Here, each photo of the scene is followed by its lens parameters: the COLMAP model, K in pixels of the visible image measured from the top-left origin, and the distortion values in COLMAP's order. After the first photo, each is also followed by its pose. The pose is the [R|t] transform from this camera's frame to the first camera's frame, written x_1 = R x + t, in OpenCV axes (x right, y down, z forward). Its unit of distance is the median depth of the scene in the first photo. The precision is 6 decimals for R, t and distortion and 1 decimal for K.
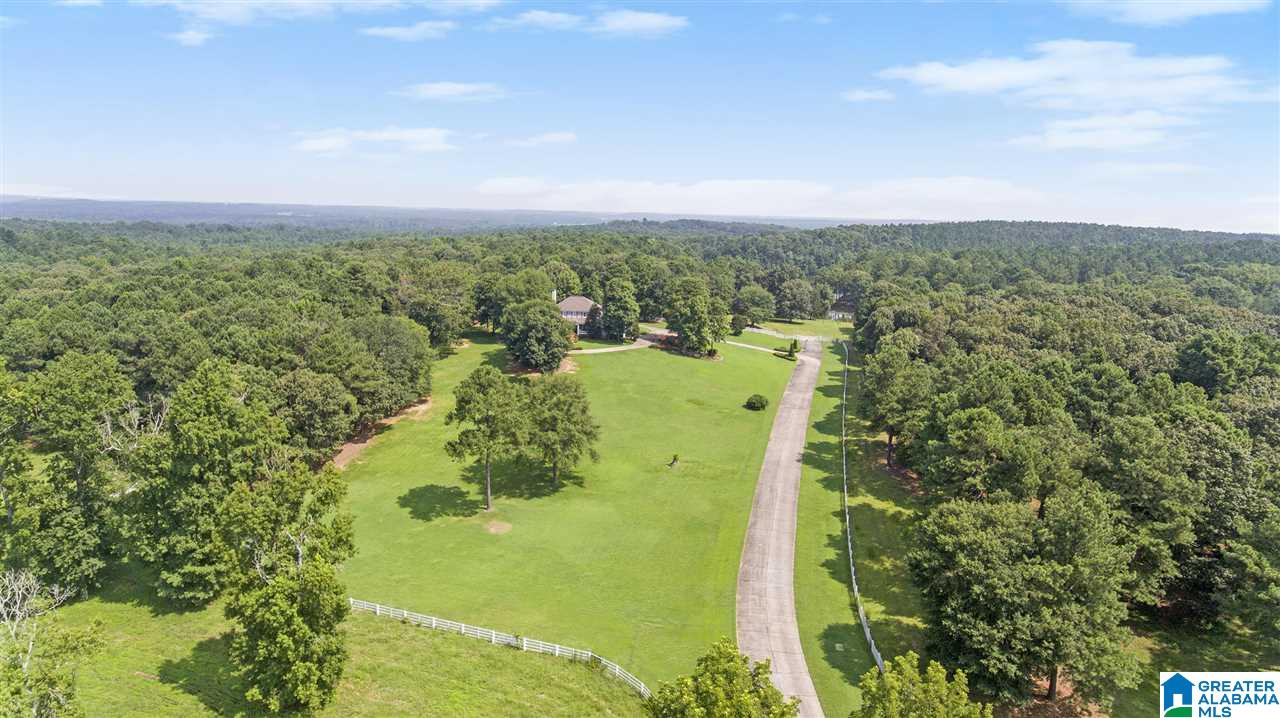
lens RADIAL K [[741.1, 0, 639.0], [0, 741.1, 361.2], [0, 0, 1]] dist [-0.035333, 0.005230]
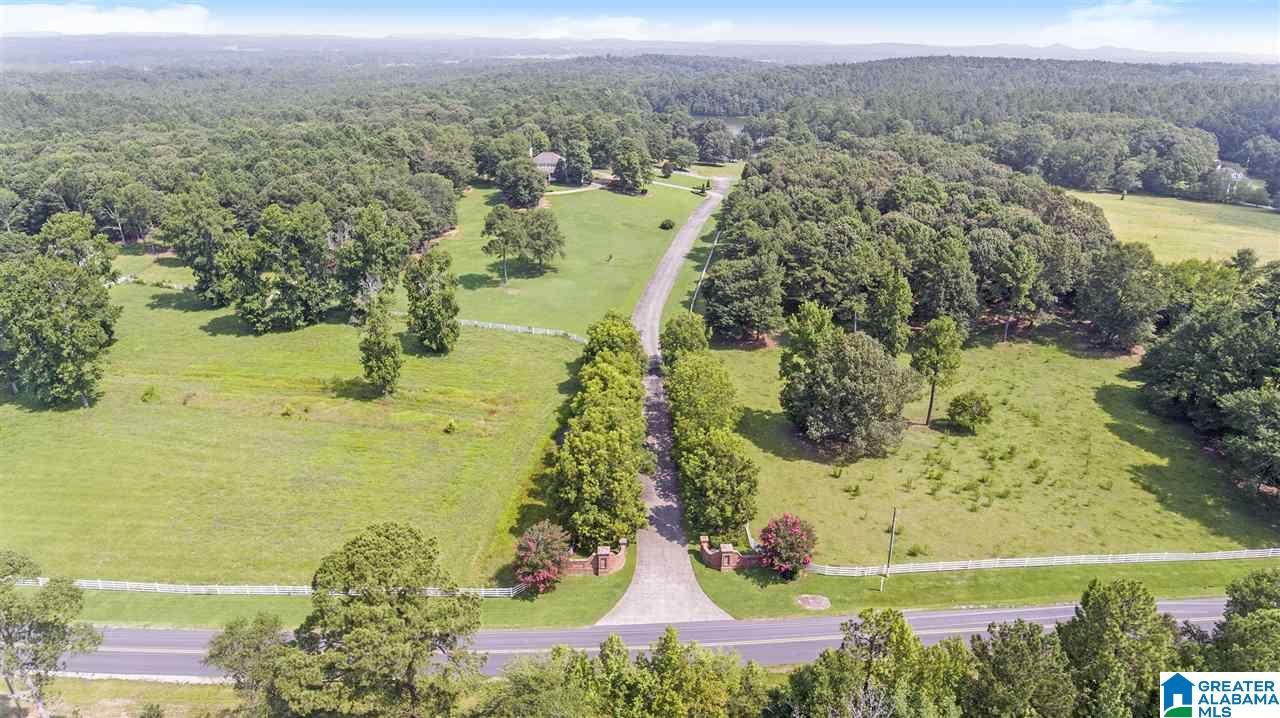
lens RADIAL K [[741.1, 0, 662.3], [0, 741.1, 338.0], [0, 0, 1]] dist [-0.035333, 0.005230]
pose [[0.997464, -0.032225, 0.063463, 0.035571], [0.019677, 0.981735, 0.189232, -0.003986], [-0.068402, -0.187503, 0.979879, -0.481852]]
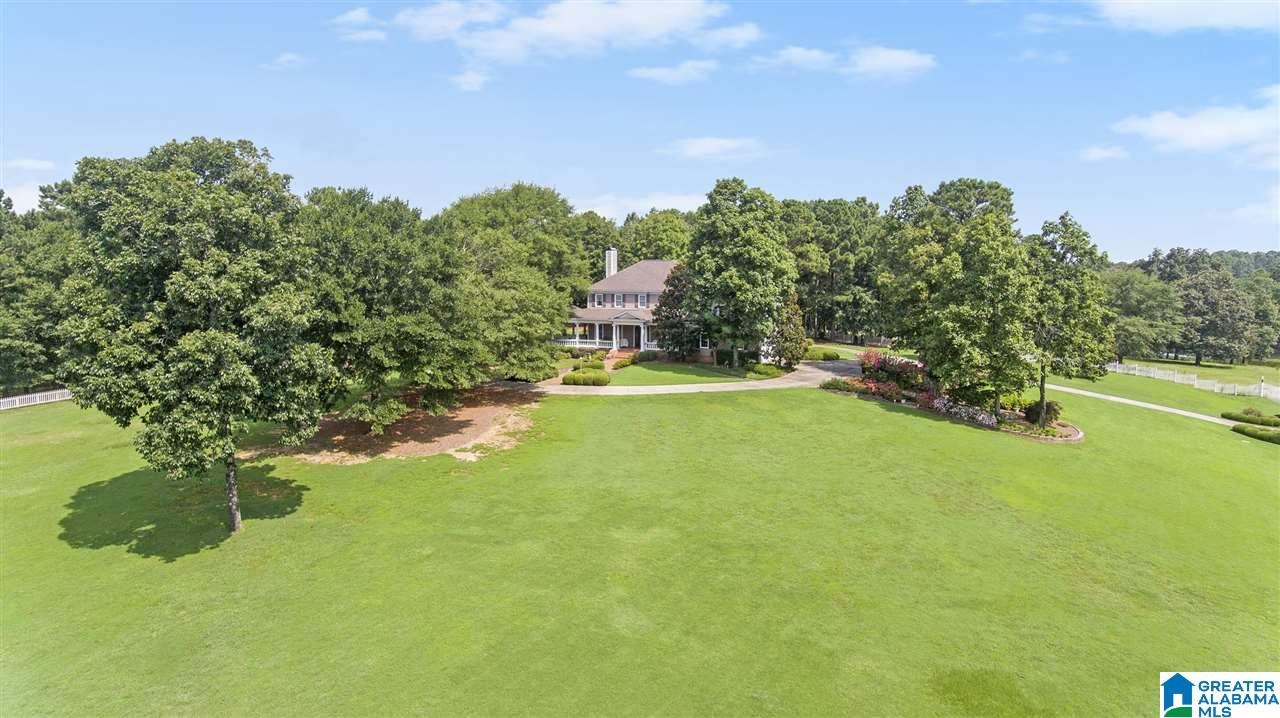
lens RADIAL K [[741.1, 0, 647.3], [0, 741.1, 353.1], [0, 0, 1]] dist [-0.035333, 0.005230]
pose [[0.945341, 0.012818, -0.325831, 0.046809], [-0.044778, 0.994864, -0.090778, -0.001185], [0.322994, 0.100406, 0.941060, 0.695823]]
